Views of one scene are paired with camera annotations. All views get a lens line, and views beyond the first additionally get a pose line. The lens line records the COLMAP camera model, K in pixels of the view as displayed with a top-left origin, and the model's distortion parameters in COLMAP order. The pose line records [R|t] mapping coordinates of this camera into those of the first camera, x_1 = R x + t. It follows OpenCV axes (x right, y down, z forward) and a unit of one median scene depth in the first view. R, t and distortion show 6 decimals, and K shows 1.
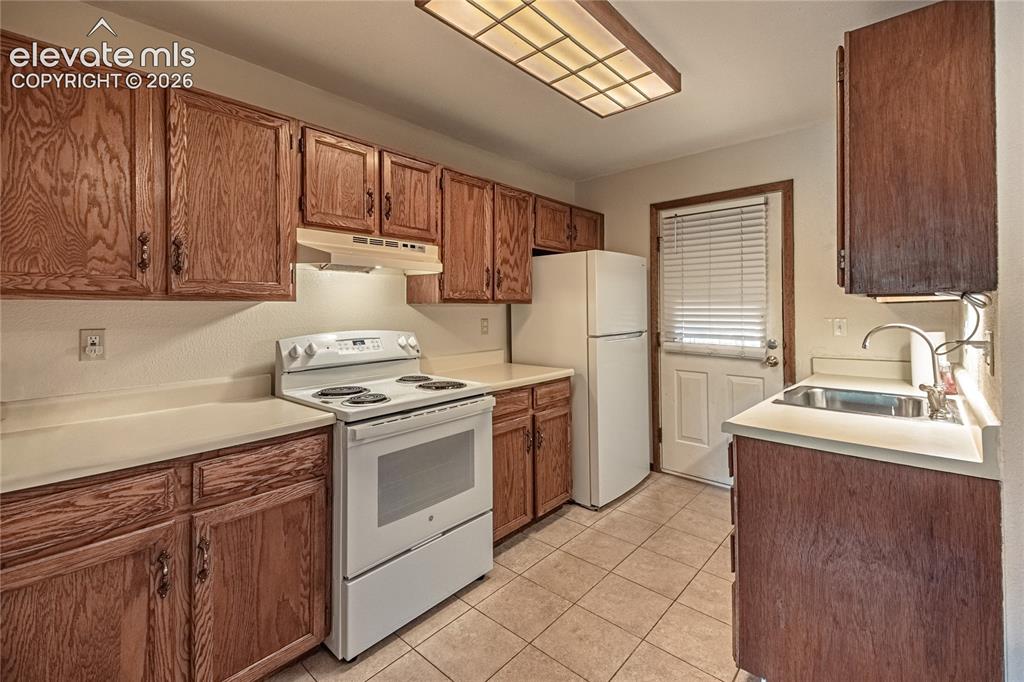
lens RADIAL K [[450.4, 0, 511.7], [0, 450.4, 305.4], [0, 0, 1]] dist [0.002086, 0.000107]
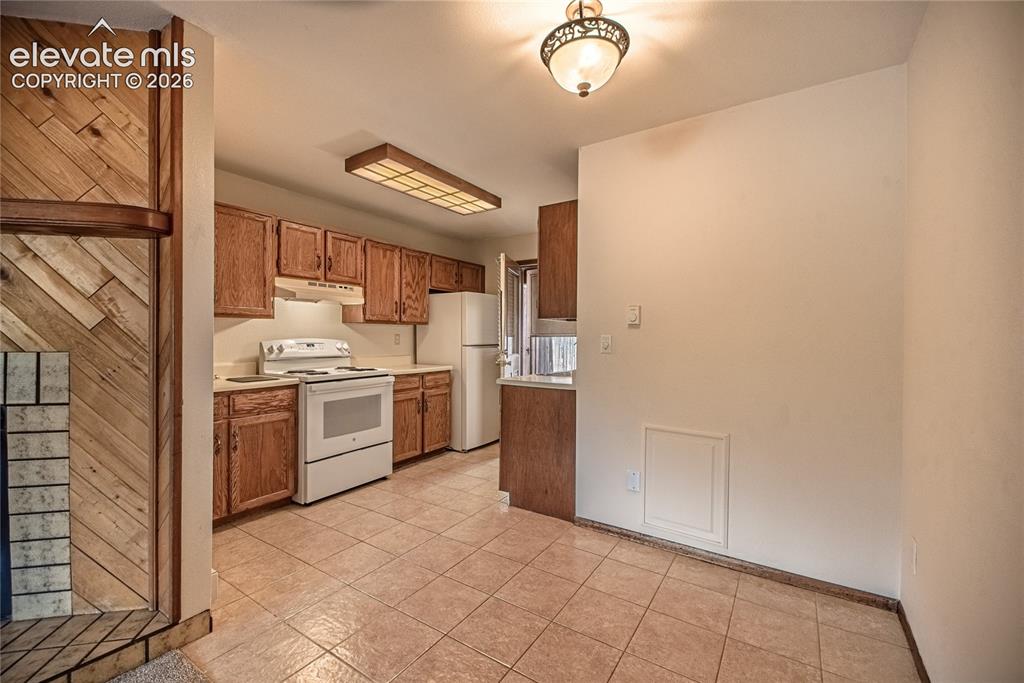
lens RADIAL K [[430.5, 0, 525.4], [0, 430.5, 341.4], [0, 0, 1]] dist [-0.001173, -0.000163]
pose [[0.986825, 0.010173, 0.161468, 0.184542], [-0.013164, 0.999761, 0.017466, 0.030677], [-0.161252, -0.019361, 0.986723, -0.691710]]
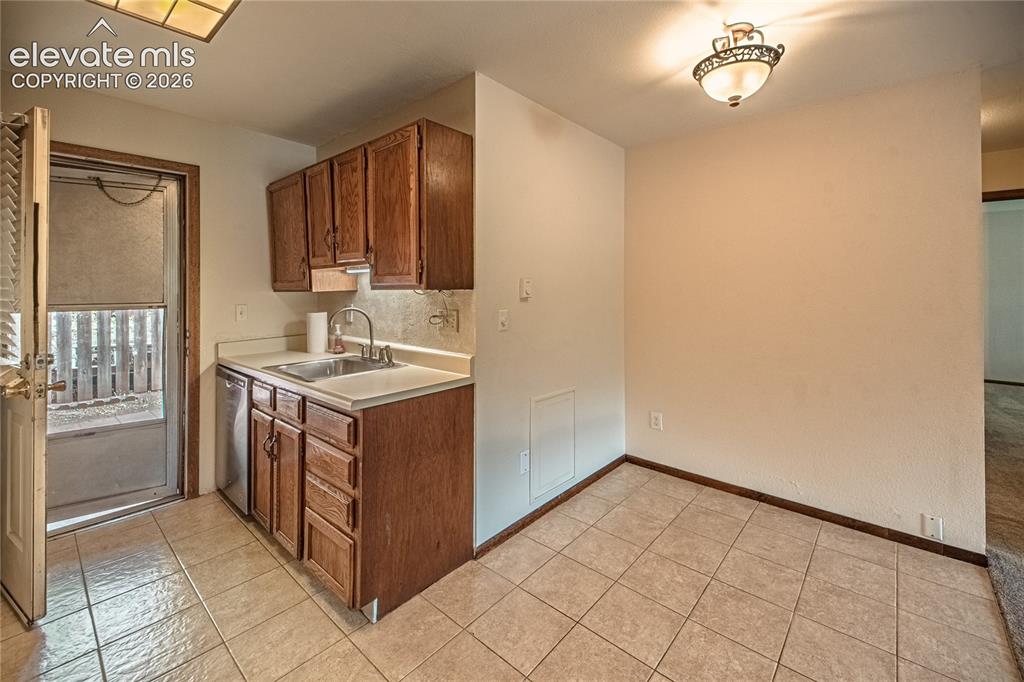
lens RADIAL K [[417.0, 0, 510.4], [0, 417.0, 288.6], [0, 0, 1]] dist [0.016996, -0.000008]
pose [[-0.011371, 0.007752, 0.999905, -0.390354], [-0.011622, 0.999901, -0.007884, -0.012217], [-0.999868, -0.011710, -0.011280, 0.417640]]
